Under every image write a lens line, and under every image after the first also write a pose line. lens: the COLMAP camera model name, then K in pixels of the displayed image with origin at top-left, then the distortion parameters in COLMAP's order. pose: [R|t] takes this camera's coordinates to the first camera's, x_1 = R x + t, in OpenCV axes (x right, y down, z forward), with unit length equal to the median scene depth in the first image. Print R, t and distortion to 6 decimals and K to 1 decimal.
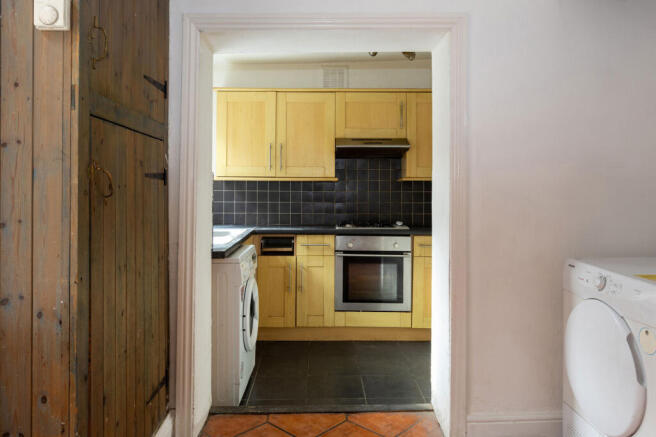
lens RADIAL K [[503.2, 0, 325.7], [0, 503.2, 183.9], [0, 0, 1]] dist [-0.006189, 0.004416]
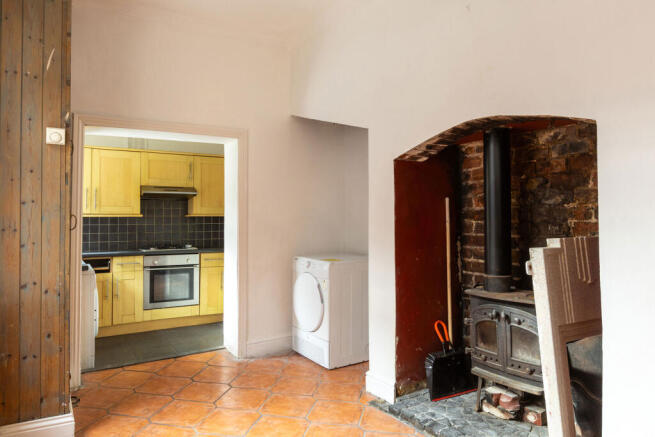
lens RADIAL K [[452.5, 0, 336.7], [0, 452.5, 207.5], [0, 0, 1]] dist [-0.004304, -0.001554]
pose [[0.855498, 0.006179, 0.517769, -0.173905], [0.002793, 0.999859, -0.016549, -0.010022], [-0.517799, 0.015604, 0.855360, -0.355789]]
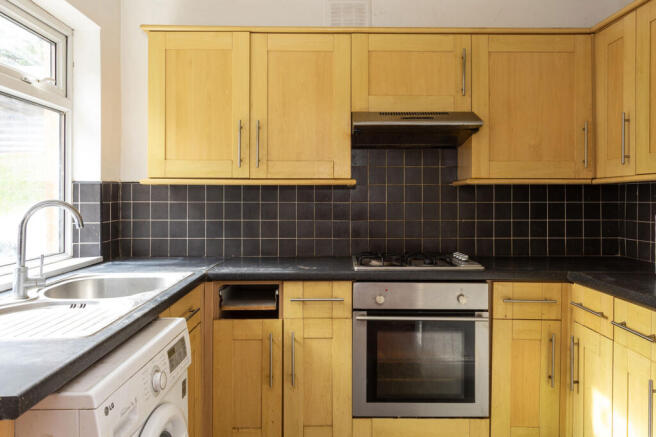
lens RADIAL K [[503.2, 0, 359.4], [0, 503.2, 197.7], [0, 0, 1]] dist [-0.006189, 0.004416]
pose [[0.998894, -0.004051, 0.046839, 0.000668], [0.003478, 0.999918, 0.012303, 0.001977], [-0.046885, -0.012127, 0.998827, 0.443039]]
